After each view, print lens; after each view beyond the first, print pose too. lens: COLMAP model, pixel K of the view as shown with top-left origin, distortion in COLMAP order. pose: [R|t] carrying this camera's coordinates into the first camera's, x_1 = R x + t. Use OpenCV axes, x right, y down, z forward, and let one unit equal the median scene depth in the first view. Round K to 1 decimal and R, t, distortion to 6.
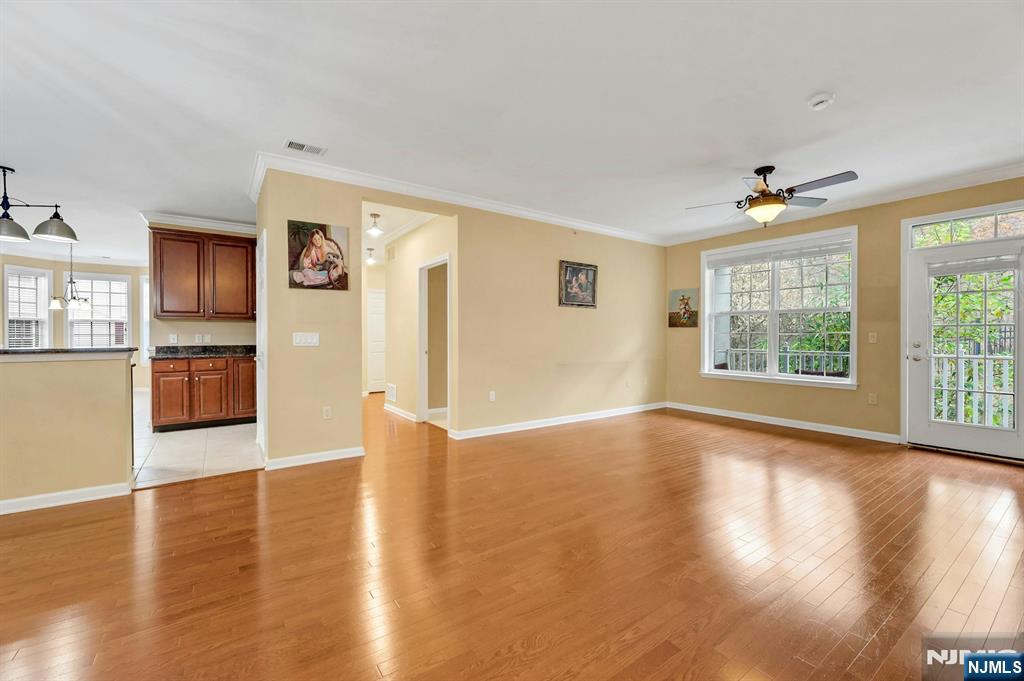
lens RADIAL K [[422.0, 0, 511.8], [0, 422.0, 337.6], [0, 0, 1]] dist [-0.001094, 0.000039]
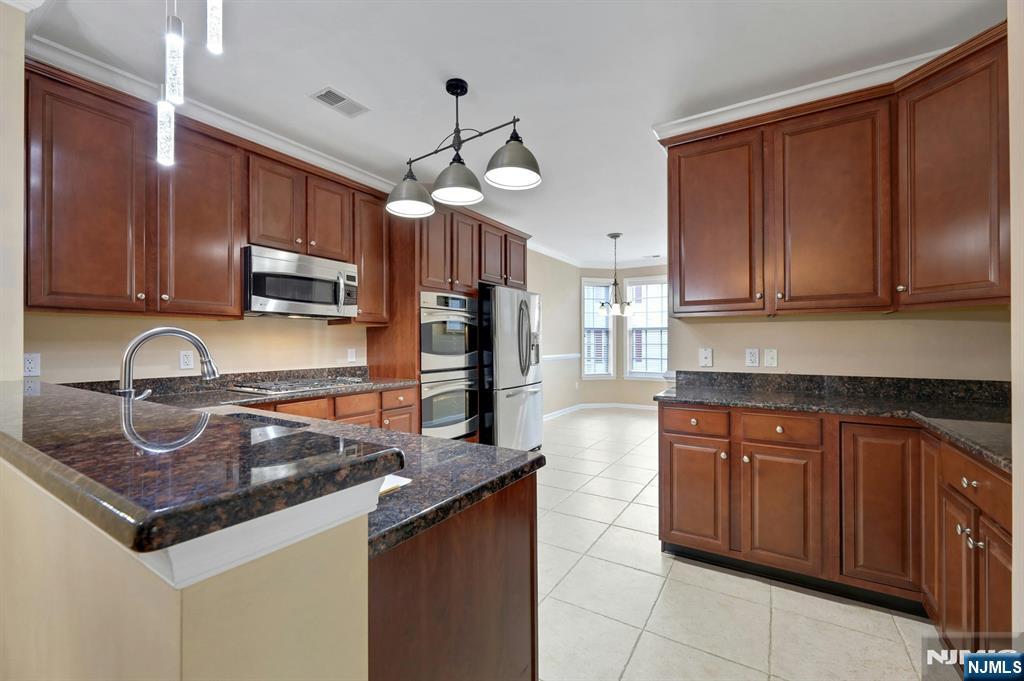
lens RADIAL K [[422.0, 0, 511.8], [0, 422.0, 337.6], [0, 0, 1]] dist [-0.001094, 0.000039]
pose [[0.391865, -0.005576, -0.920006, -0.449511], [-0.007687, 0.999927, -0.009335, -0.014596], [0.919991, 0.010730, 0.391794, 0.617110]]
